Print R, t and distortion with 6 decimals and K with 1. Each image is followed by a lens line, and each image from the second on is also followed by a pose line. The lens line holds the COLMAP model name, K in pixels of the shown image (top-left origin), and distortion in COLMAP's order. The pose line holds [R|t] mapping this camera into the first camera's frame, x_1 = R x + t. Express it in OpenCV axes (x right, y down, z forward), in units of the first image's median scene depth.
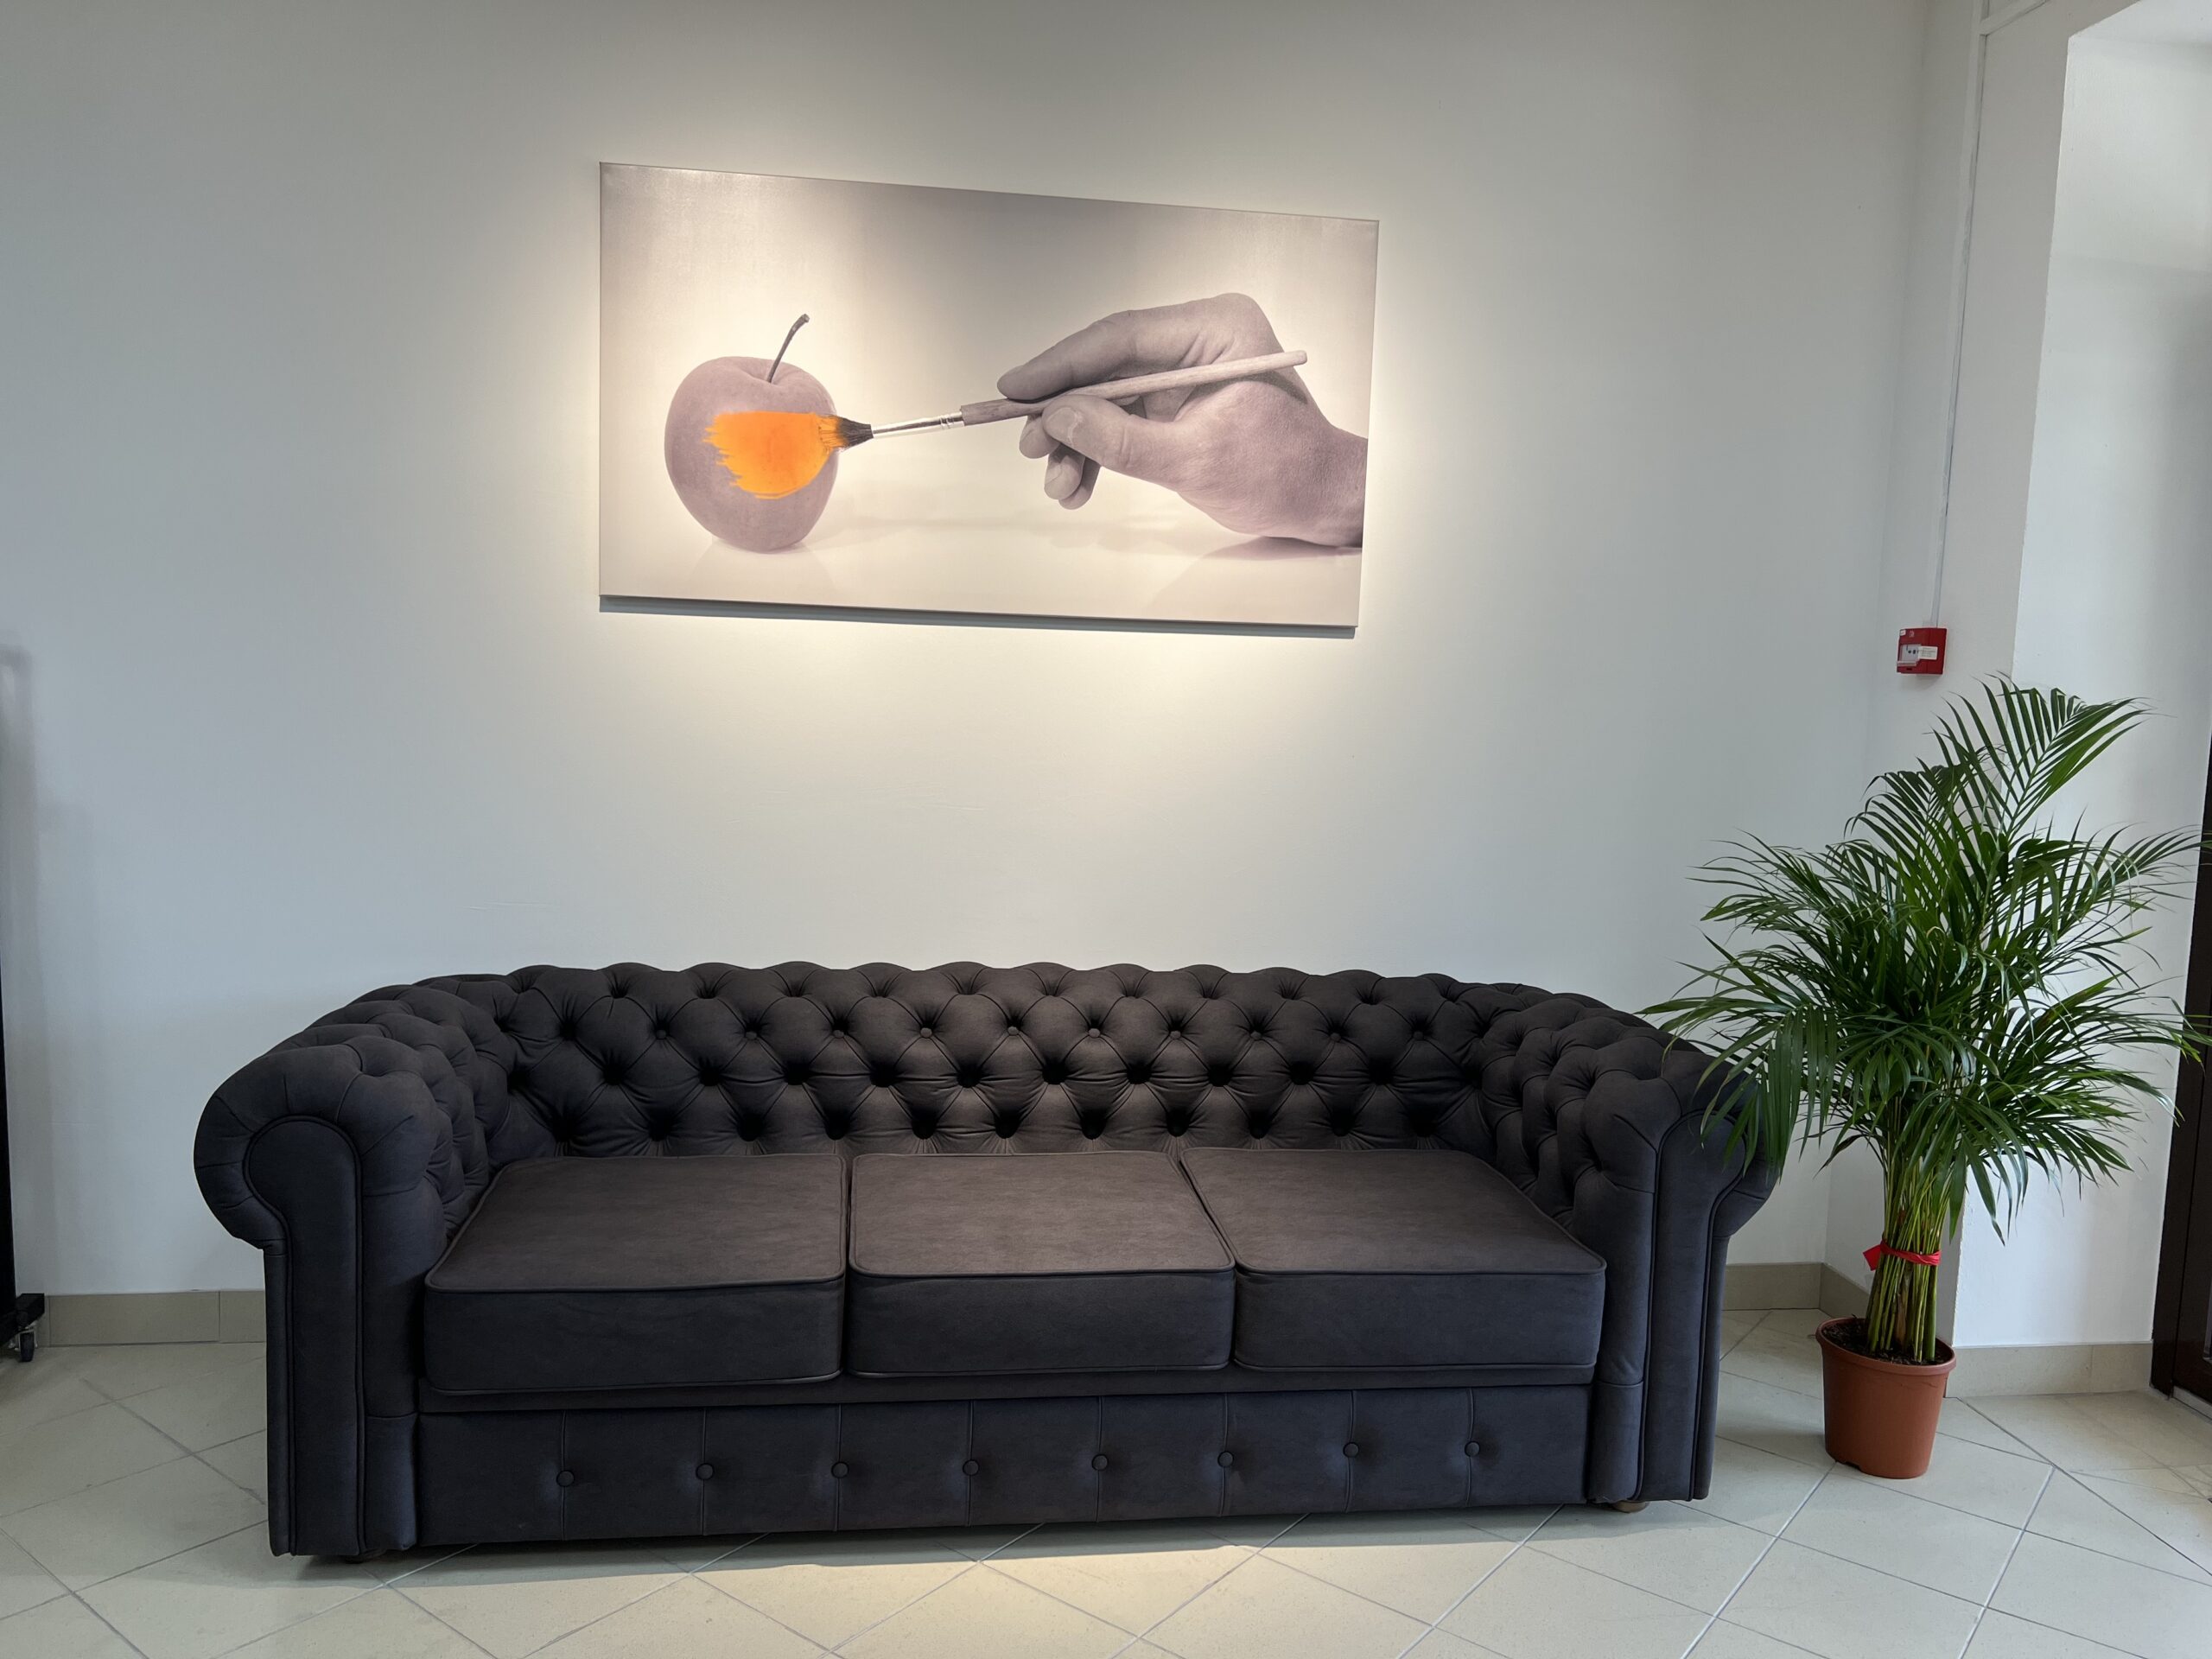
lens RADIAL K [[1664.3, 0, 1106.0], [0, 1664.3, 829.5], [0, 0, 1]] dist [0.064840, -0.080054]
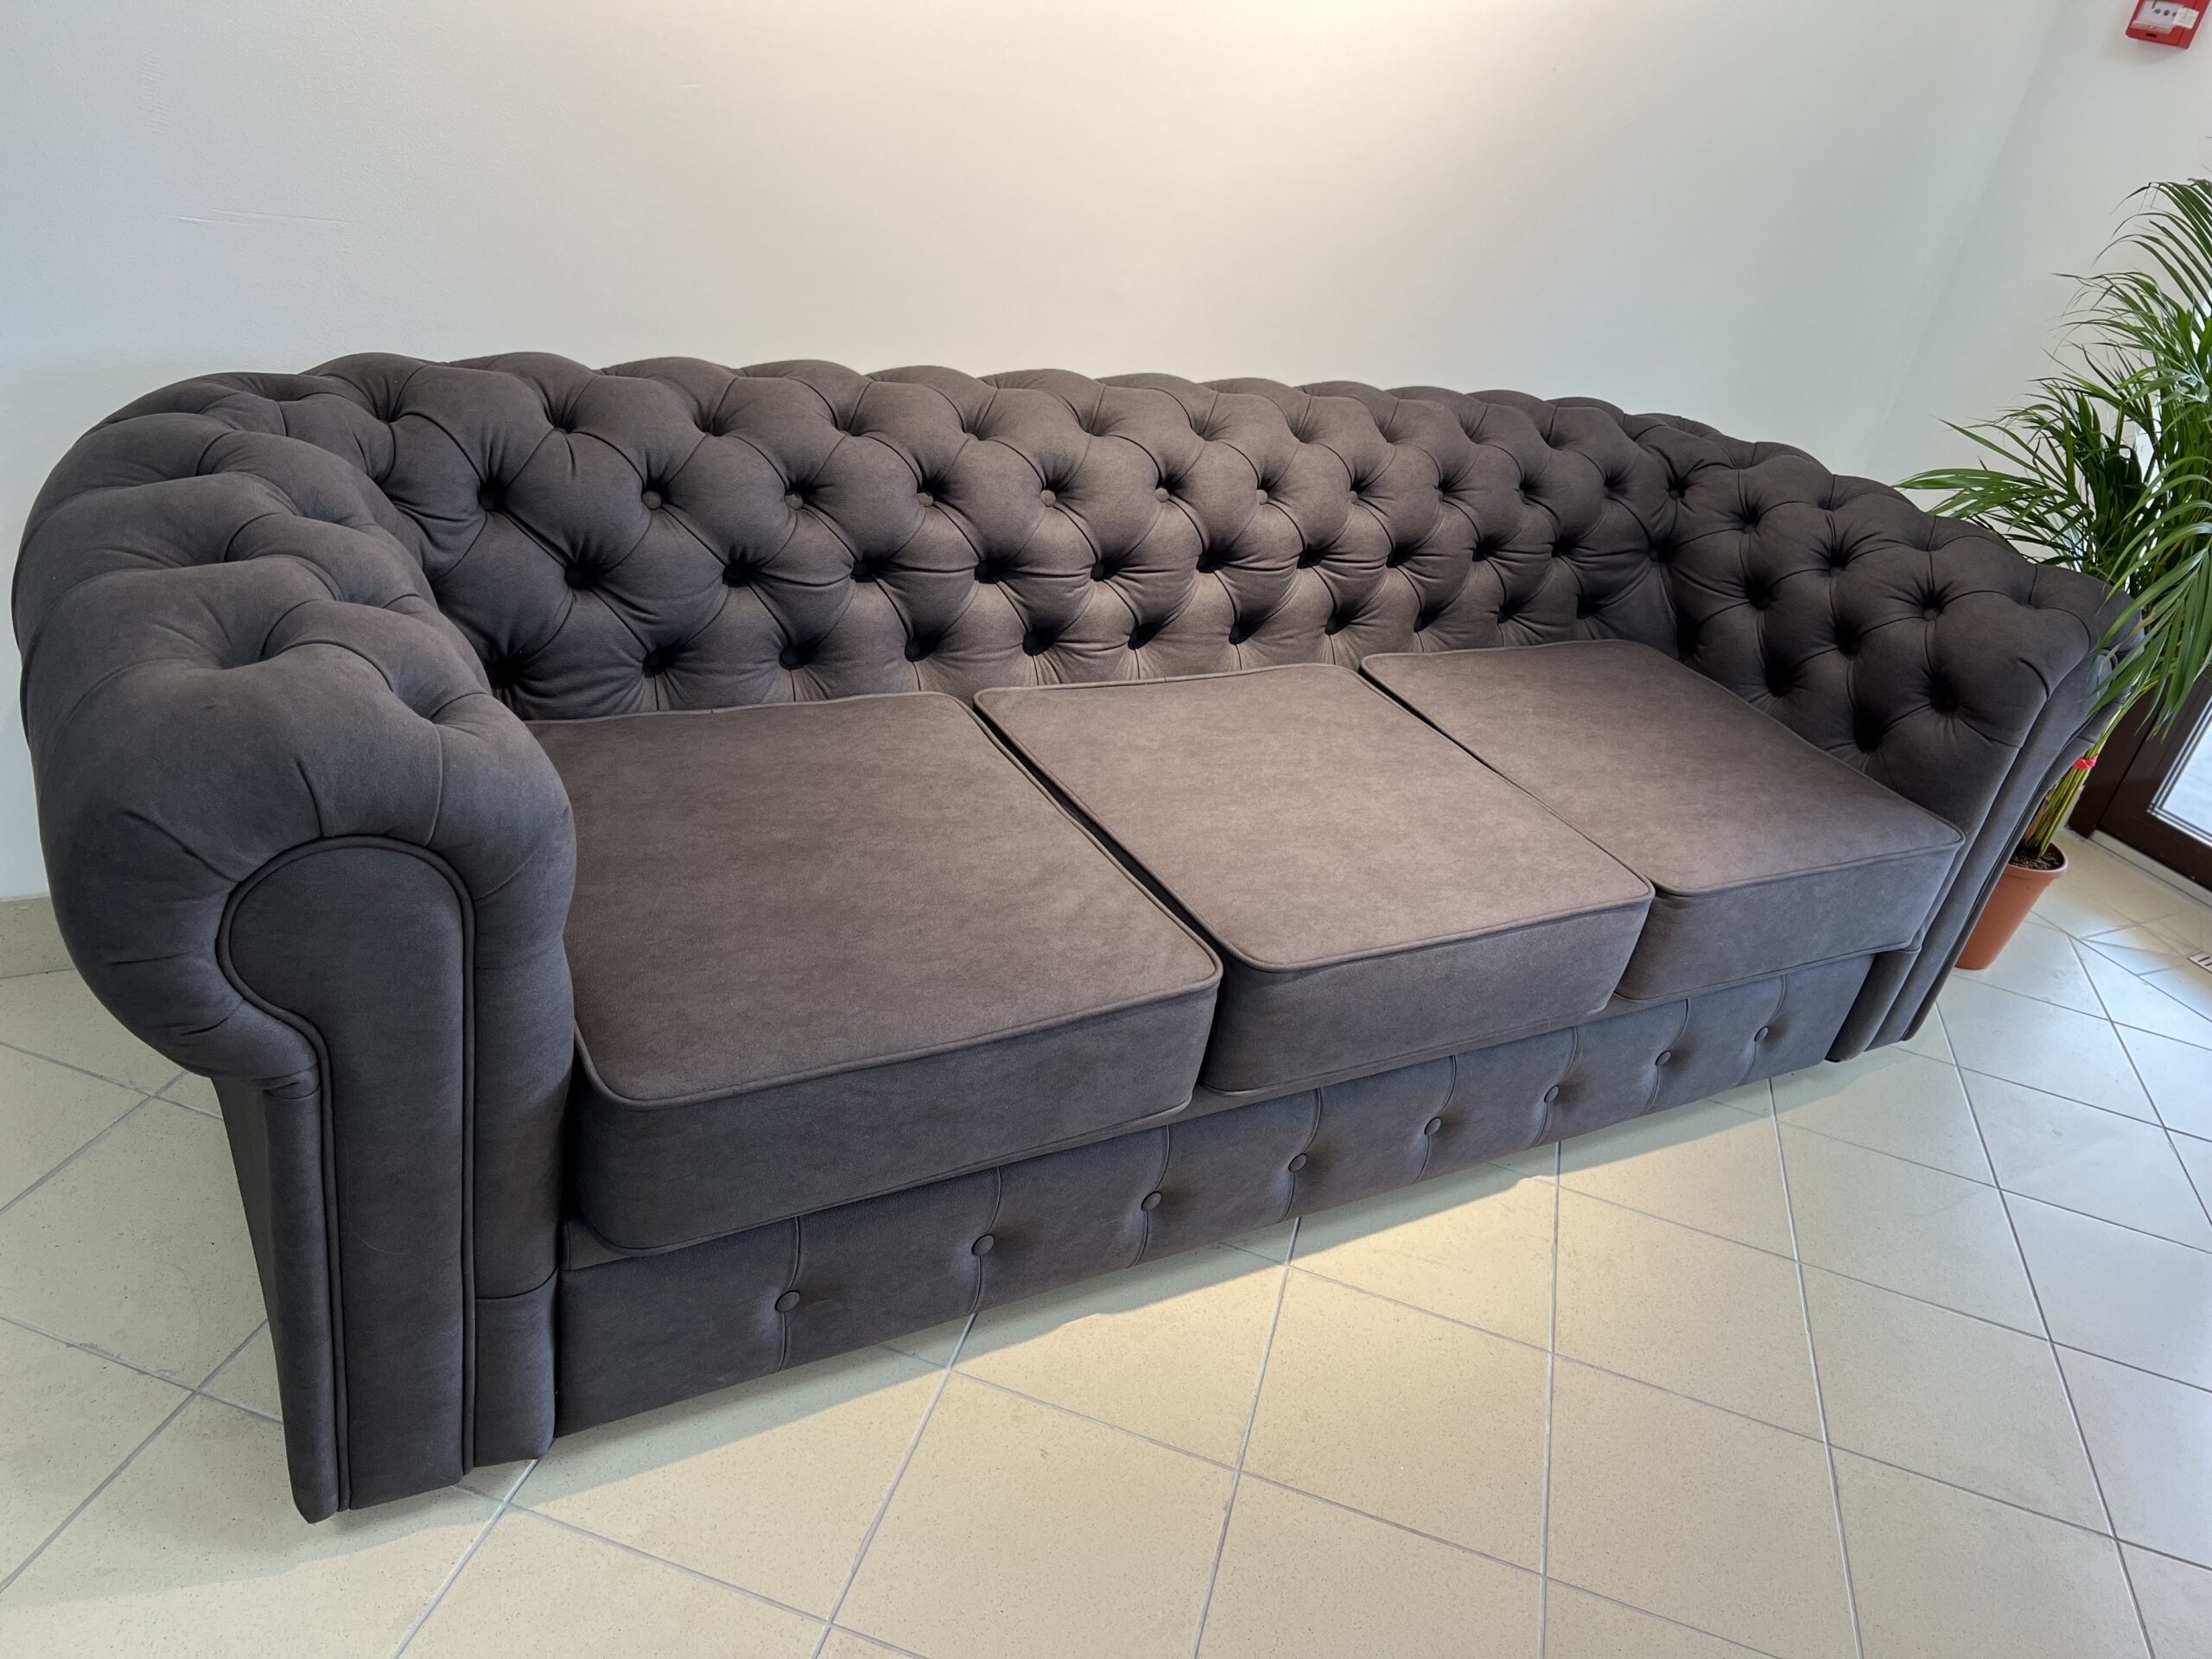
lens RADIAL K [[1647.0, 0, 1110.0], [0, 1647.0, 818.5], [0, 0, 1]] dist [0.089352, -0.089100]
pose [[0.911126, -0.067171, 0.406617, -0.370906], [-0.117959, 0.902849, 0.413460, -0.035259], [-0.394886, -0.424679, 0.814686, 0.434103]]
